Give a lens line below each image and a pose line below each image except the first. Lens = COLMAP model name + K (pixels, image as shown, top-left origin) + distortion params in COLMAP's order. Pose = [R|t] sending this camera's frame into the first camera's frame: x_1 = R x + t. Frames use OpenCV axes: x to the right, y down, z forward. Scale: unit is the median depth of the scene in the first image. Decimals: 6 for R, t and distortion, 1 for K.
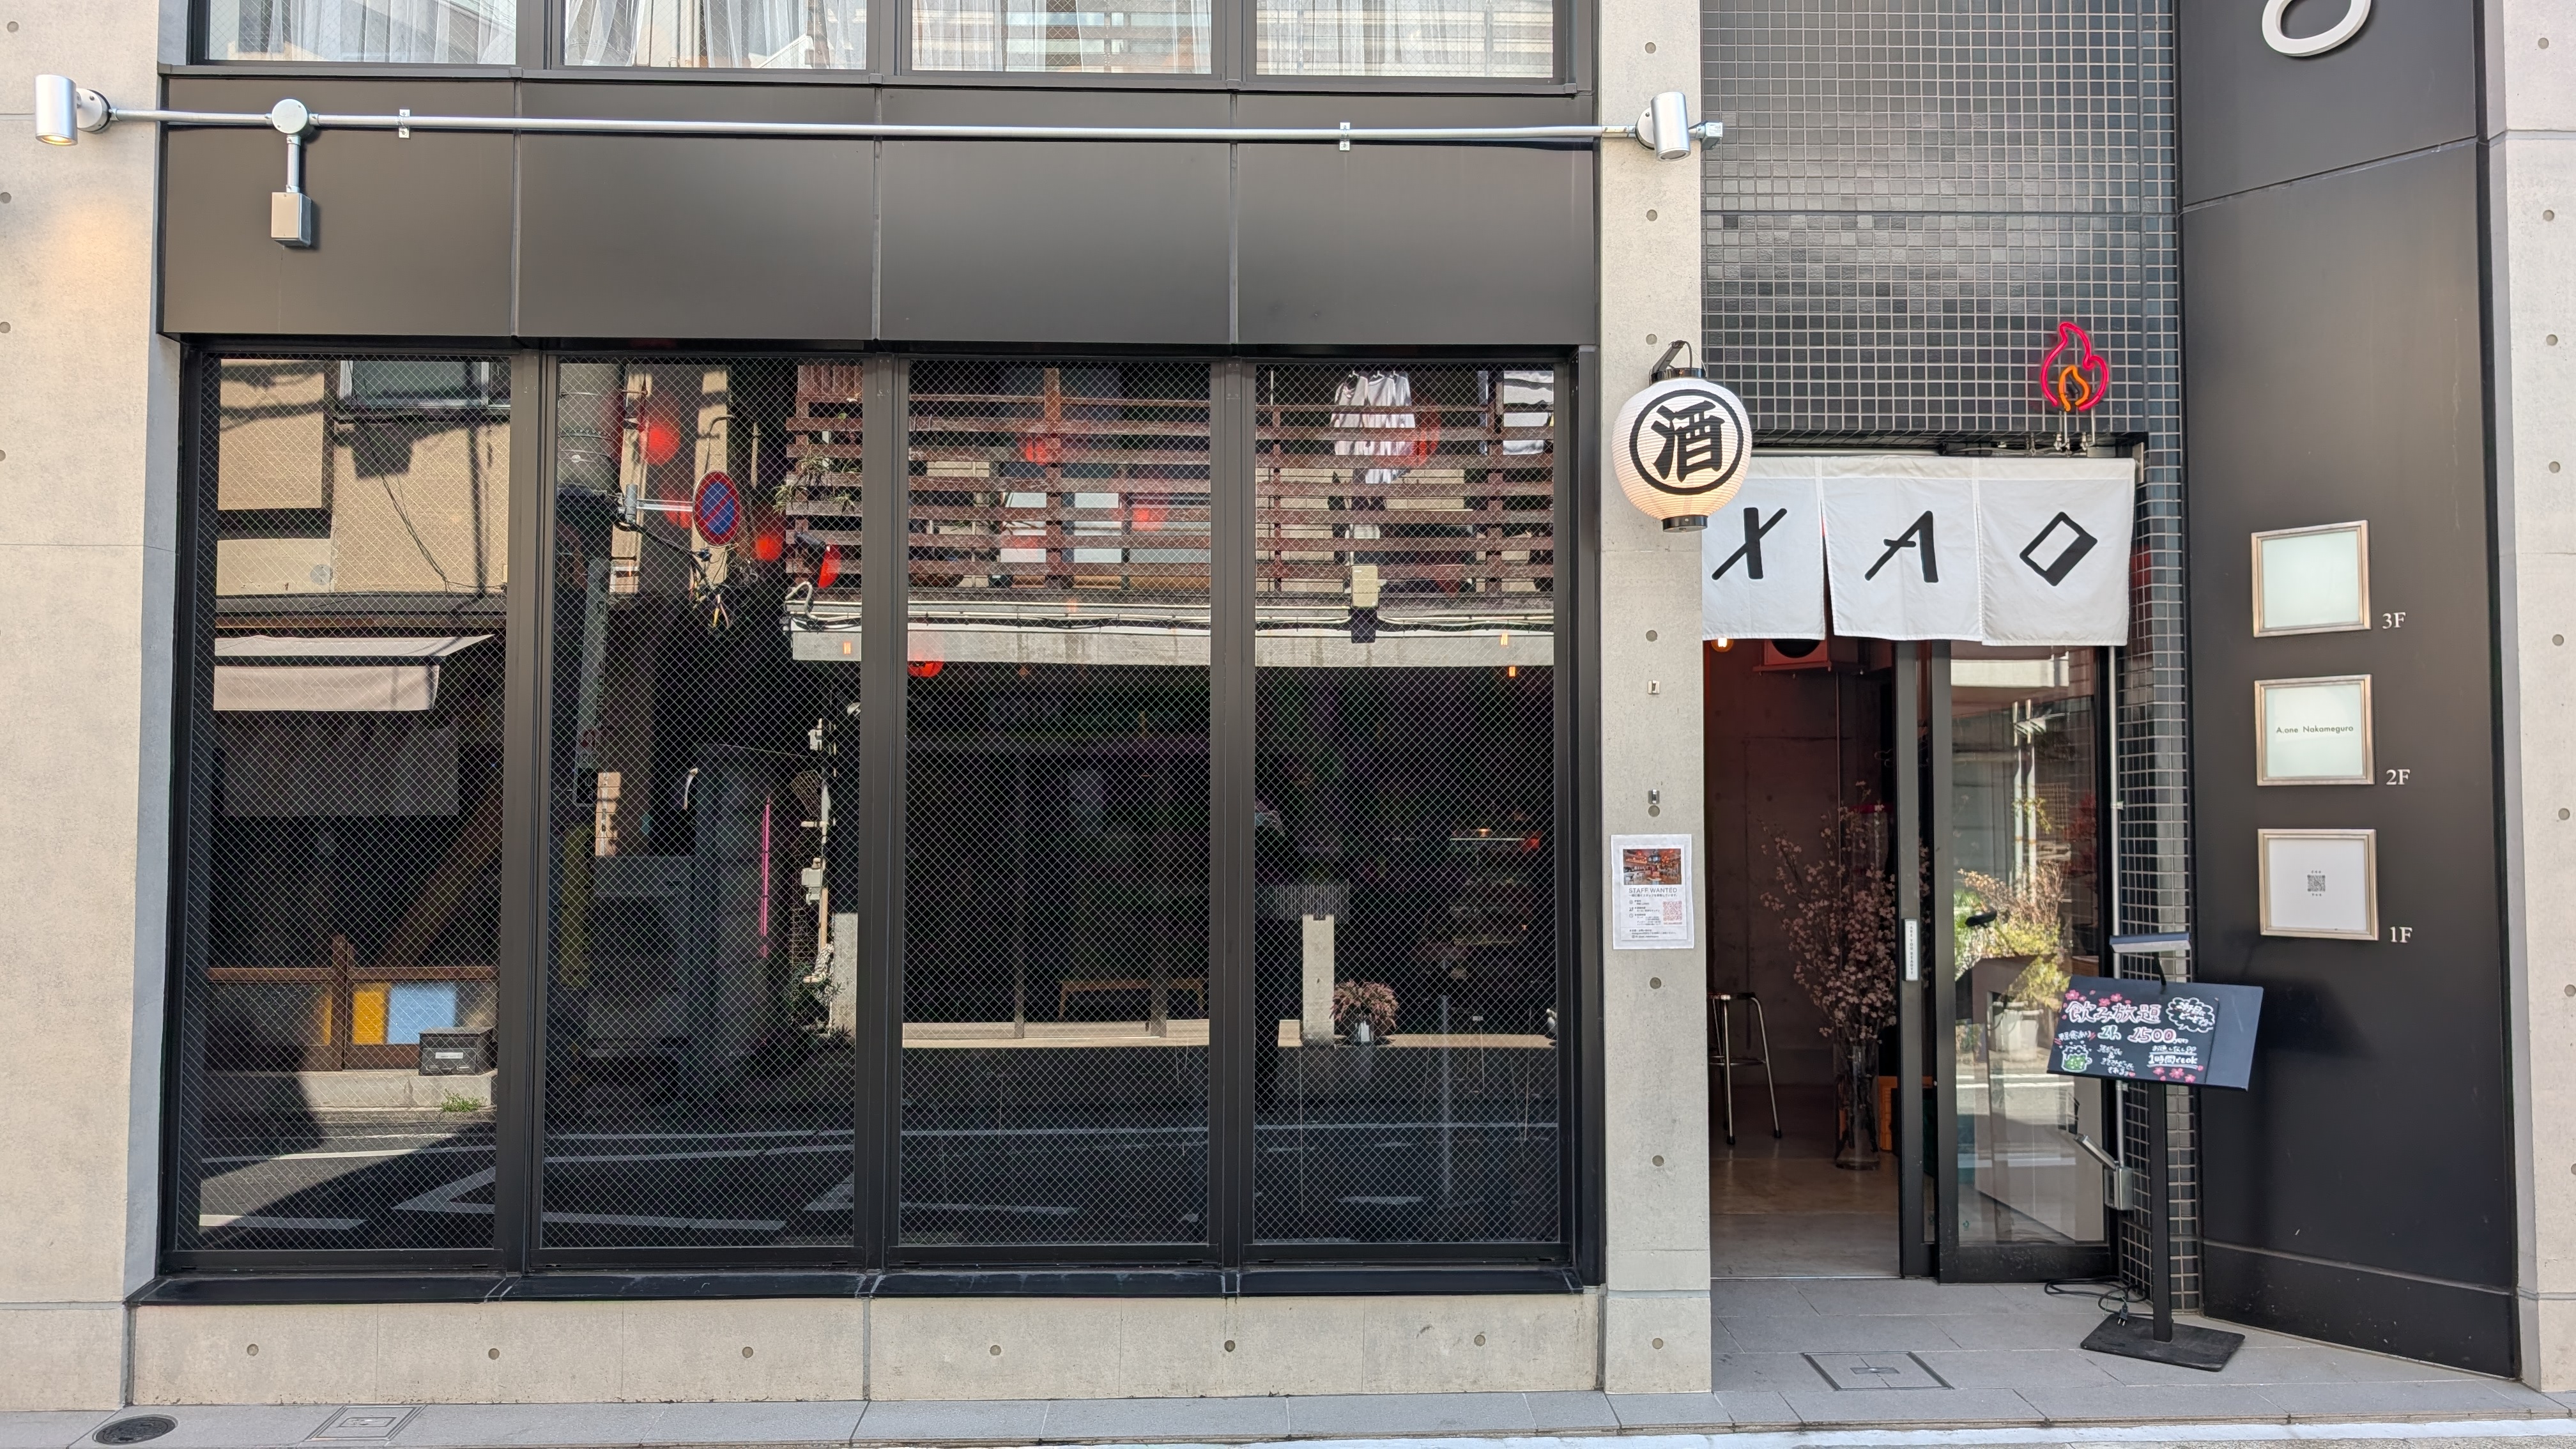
lens RADIAL K [[1878.1, 0, 1288.0], [0, 1878.1, 724.5], [0, 0, 1]] dist [-0.000658, -0.008229]
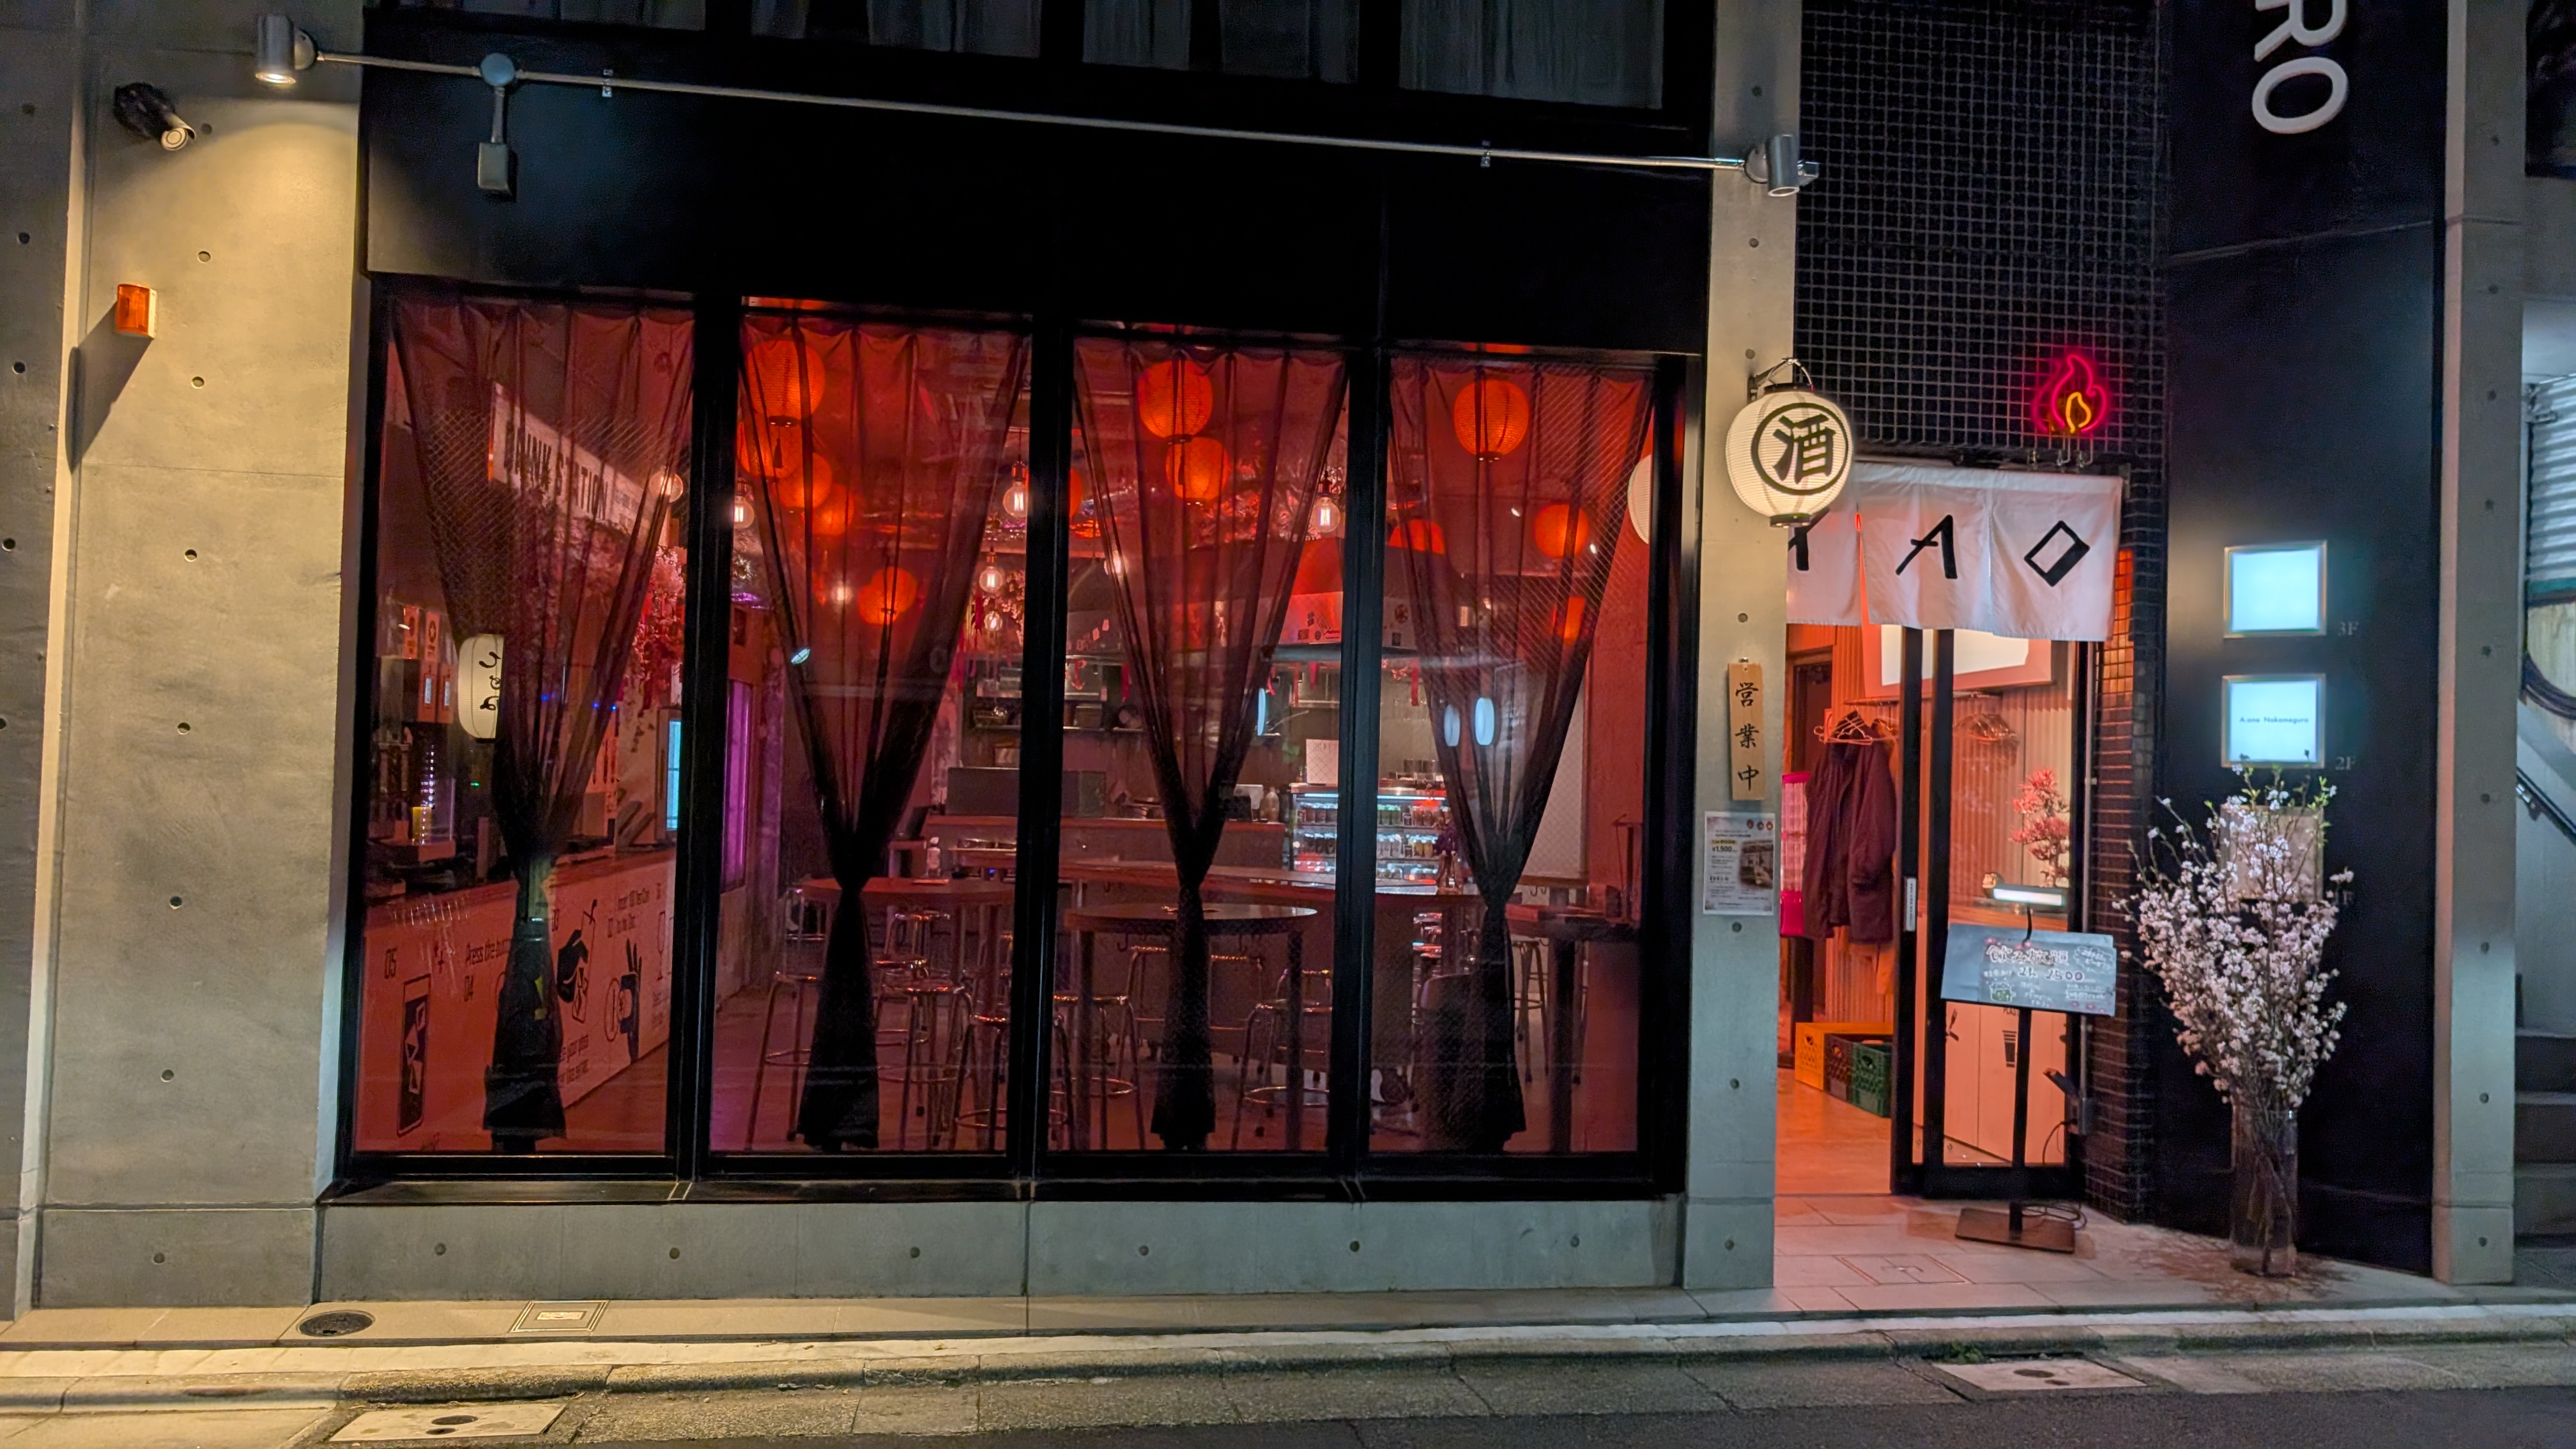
lens RADIAL K [[1878.1, 0, 1288.0], [0, 1878.1, 724.5], [0, 0, 1]] dist [-0.000658, -0.008229]
pose [[0.993371, 0.030493, 0.110834, -0.201353], [-0.032707, 0.999299, 0.018218, 0.004710], [-0.110201, -0.021722, 0.993672, -0.087798]]
